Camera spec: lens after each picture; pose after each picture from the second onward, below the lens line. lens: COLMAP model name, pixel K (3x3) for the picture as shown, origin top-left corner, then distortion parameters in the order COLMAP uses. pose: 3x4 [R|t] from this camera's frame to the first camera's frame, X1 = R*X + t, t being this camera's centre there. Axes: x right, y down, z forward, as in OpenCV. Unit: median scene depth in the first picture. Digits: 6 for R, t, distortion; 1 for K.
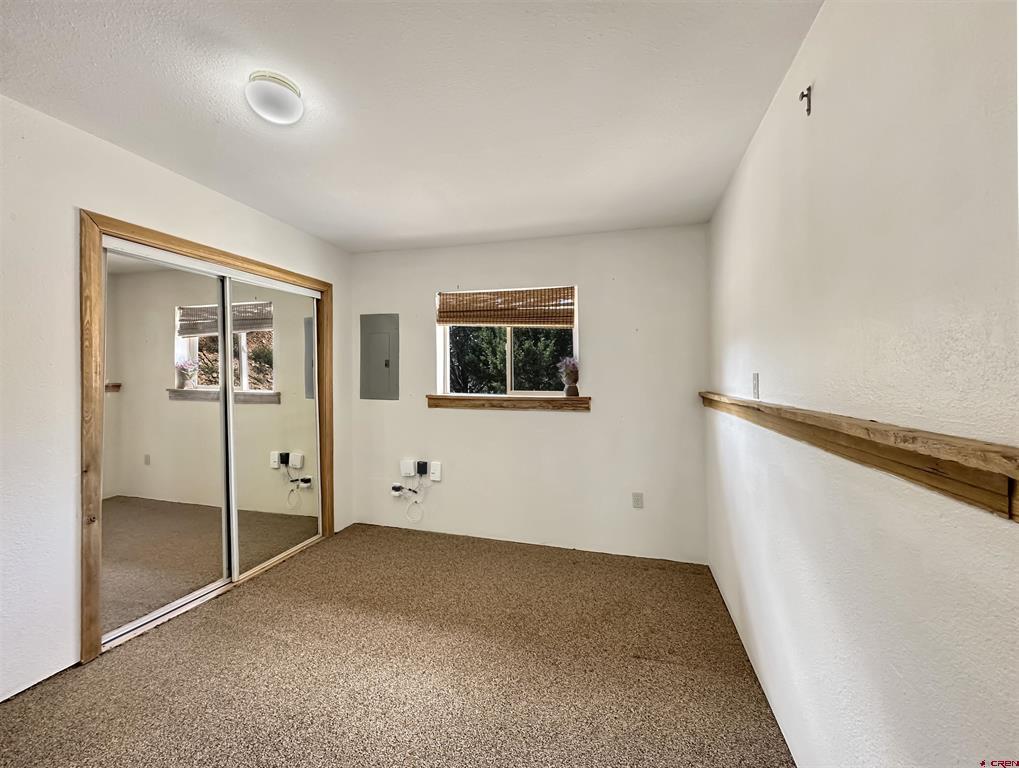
lens RADIAL K [[408.9, 0, 512.3], [0, 408.9, 384.4], [0, 0, 1]] dist [0.000487, -0.000022]
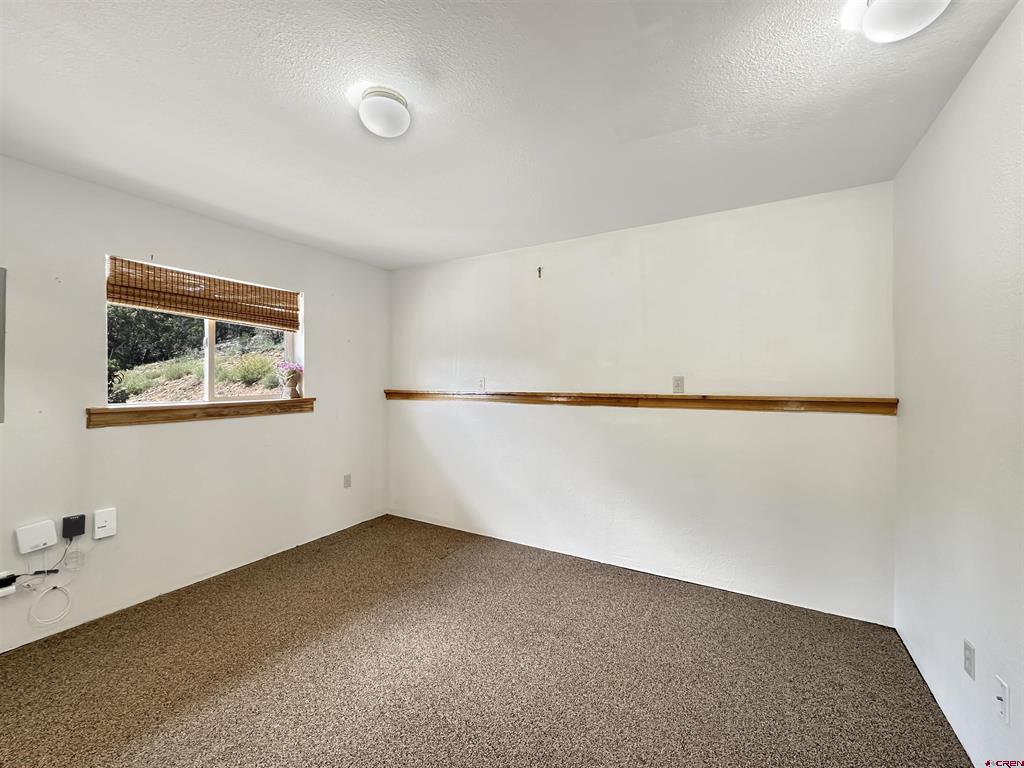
lens RADIAL K [[413.4, 0, 514.6], [0, 413.4, 378.8], [0, 0, 1]] dist [0.004272, 0.000519]
pose [[0.251159, -0.004833, 0.967934, -0.704895], [0.015627, 0.999877, 0.000938, -0.011951], [-0.967820, 0.014890, 0.251204, 0.195238]]
